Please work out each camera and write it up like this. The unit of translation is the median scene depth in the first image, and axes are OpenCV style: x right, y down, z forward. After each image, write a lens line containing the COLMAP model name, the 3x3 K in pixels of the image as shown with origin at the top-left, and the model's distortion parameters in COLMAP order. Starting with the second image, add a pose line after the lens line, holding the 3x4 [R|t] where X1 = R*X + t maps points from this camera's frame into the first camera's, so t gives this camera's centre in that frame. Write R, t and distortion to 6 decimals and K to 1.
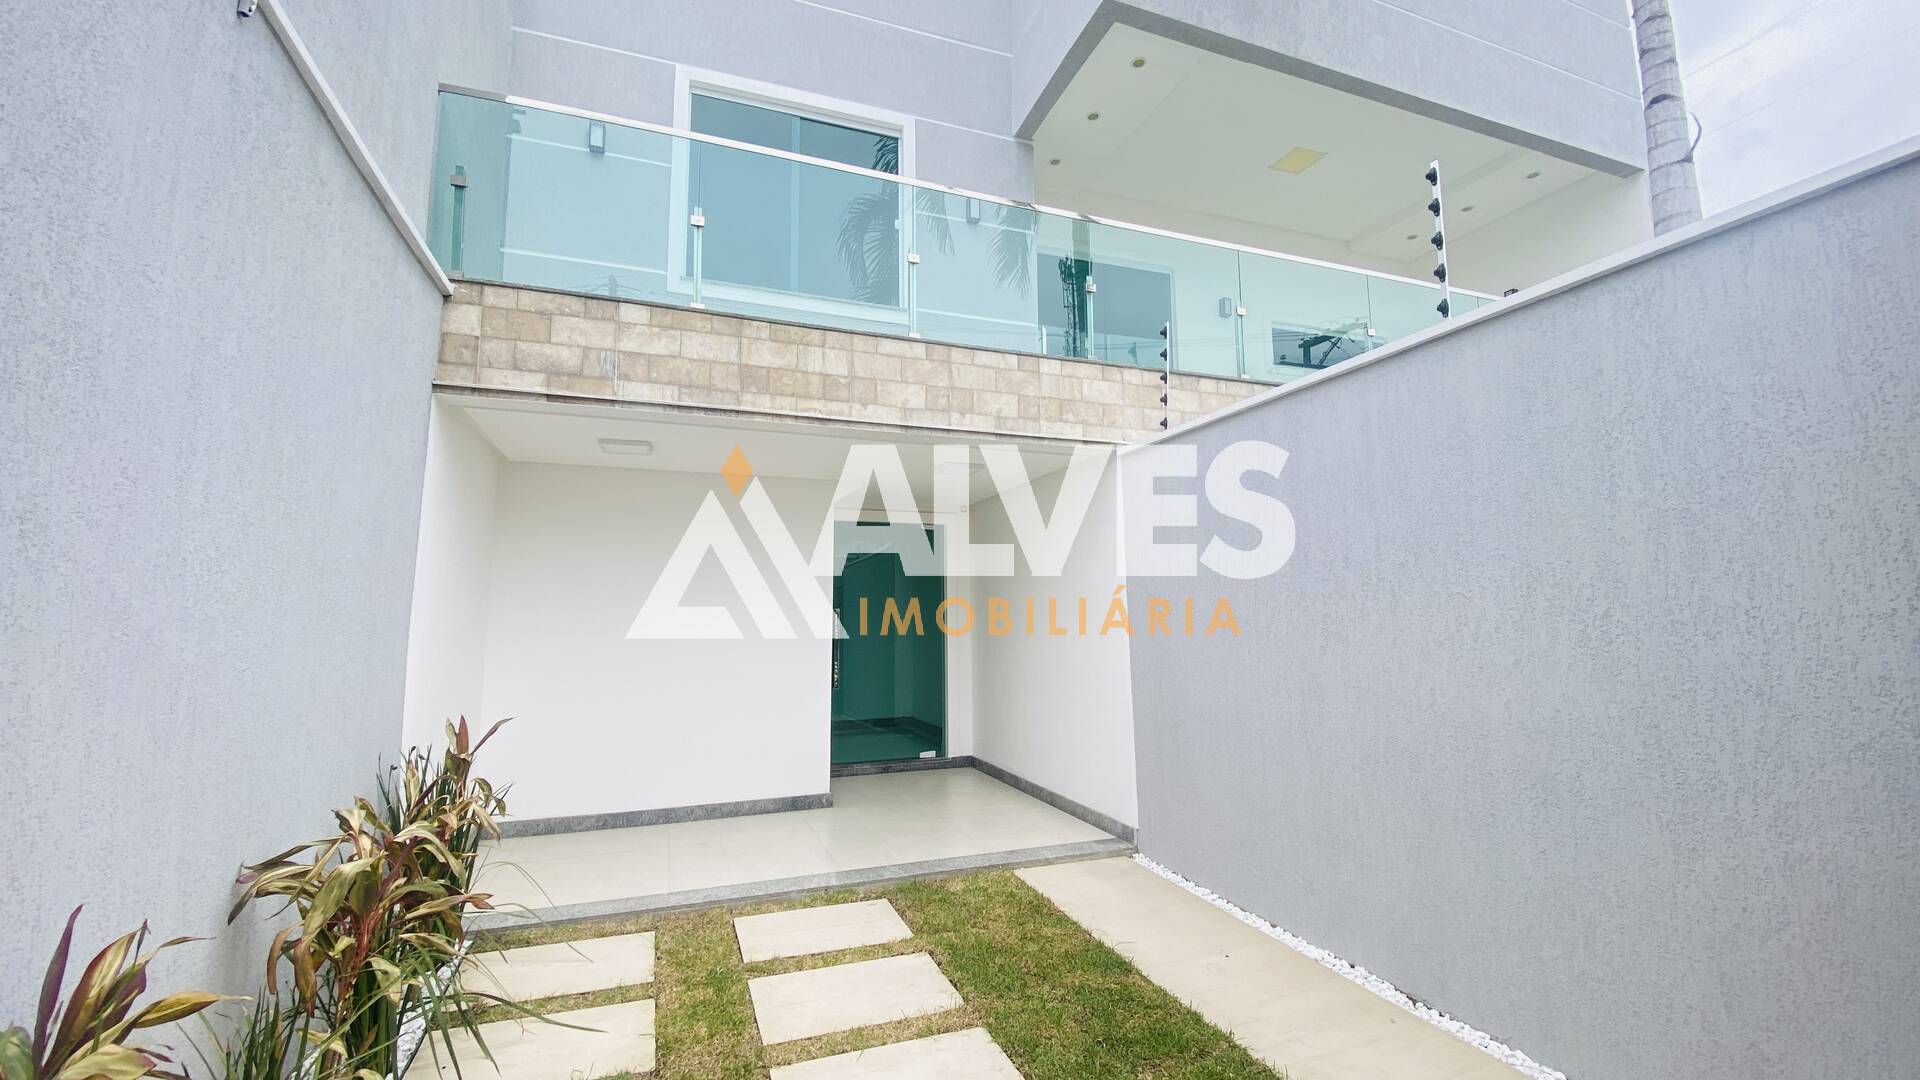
lens RADIAL K [[774.2, 0, 910.1], [0, 774.2, 536.9], [0, 0, 1]] dist [0.013465, -0.016858]
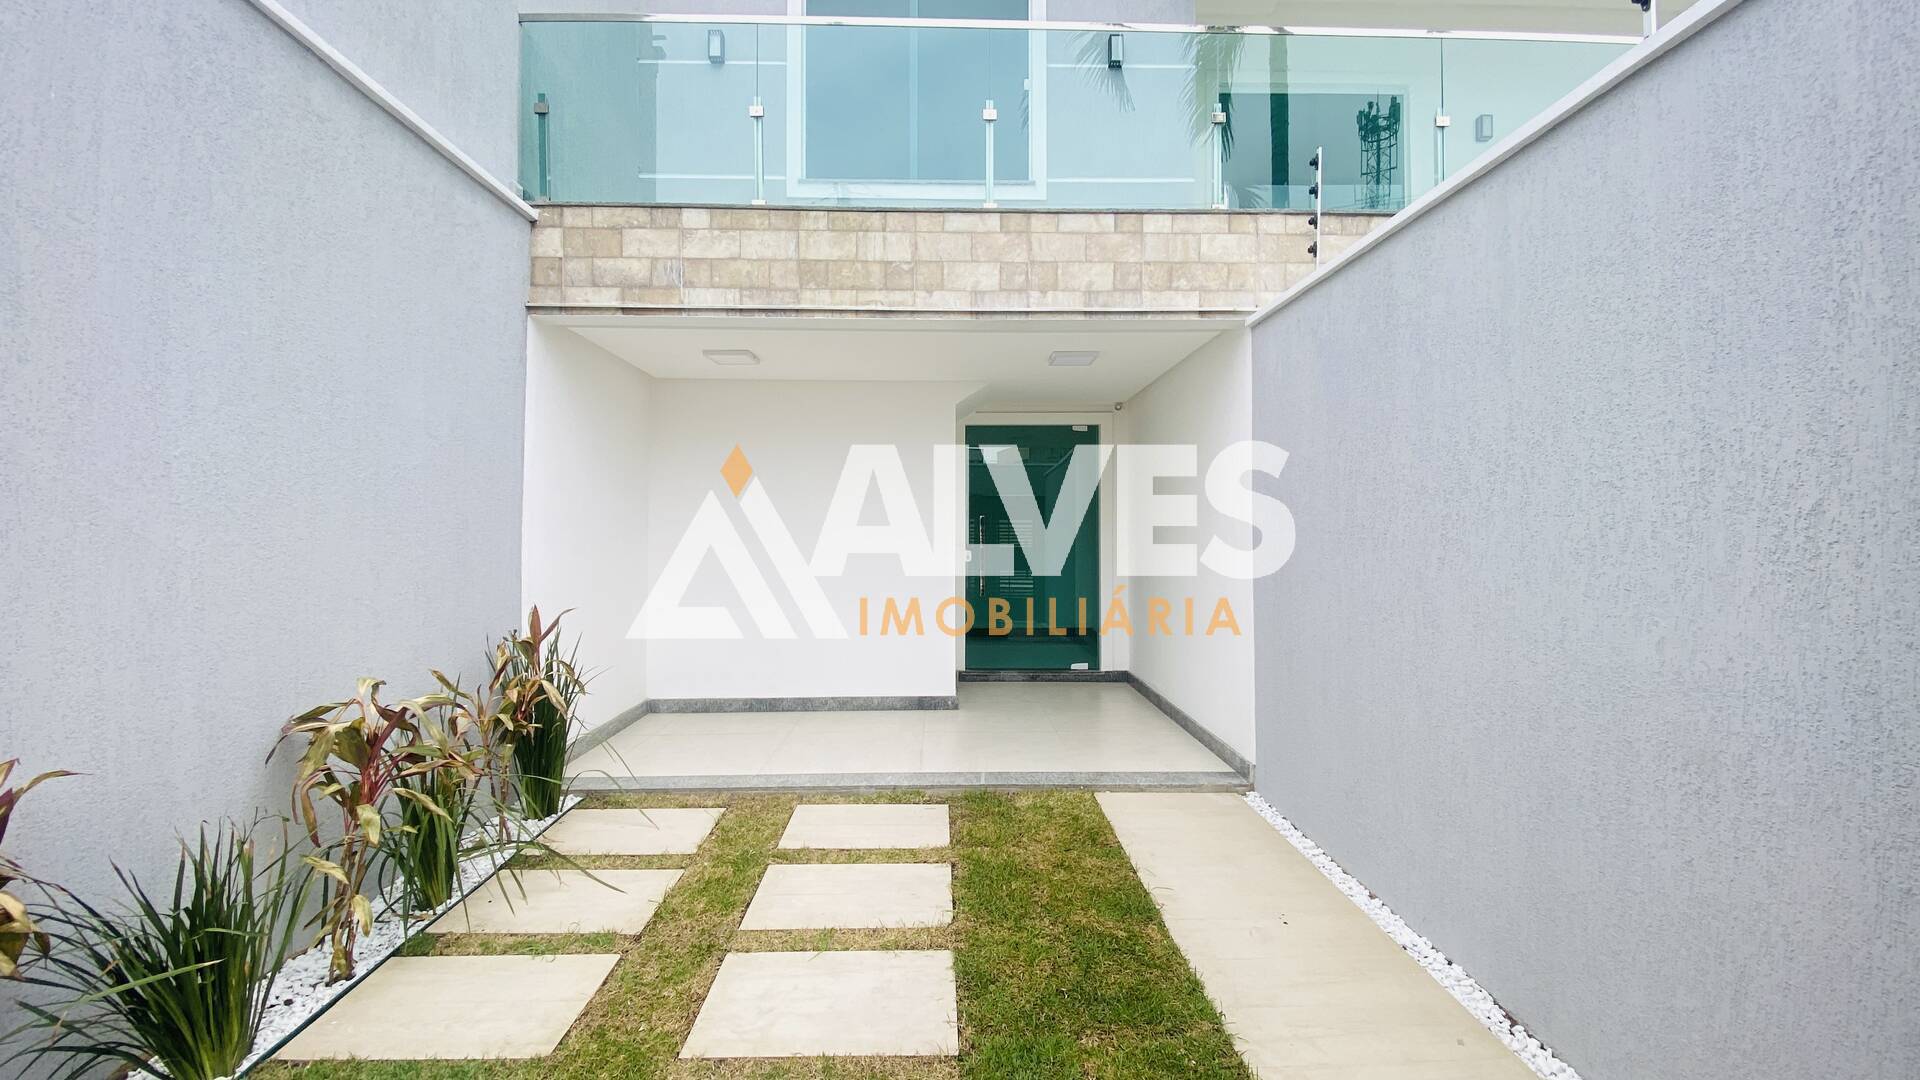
lens RADIAL K [[774.2, 0, 995.1], [0, 774.2, 519.4], [0, 0, 1]] dist [0.013465, -0.016858]
pose [[0.946300, 0.005051, -0.323251, 0.351122], [0.029105, 0.994487, 0.100742, 0.010755], [0.321978, -0.104740, 0.940936, 0.142045]]
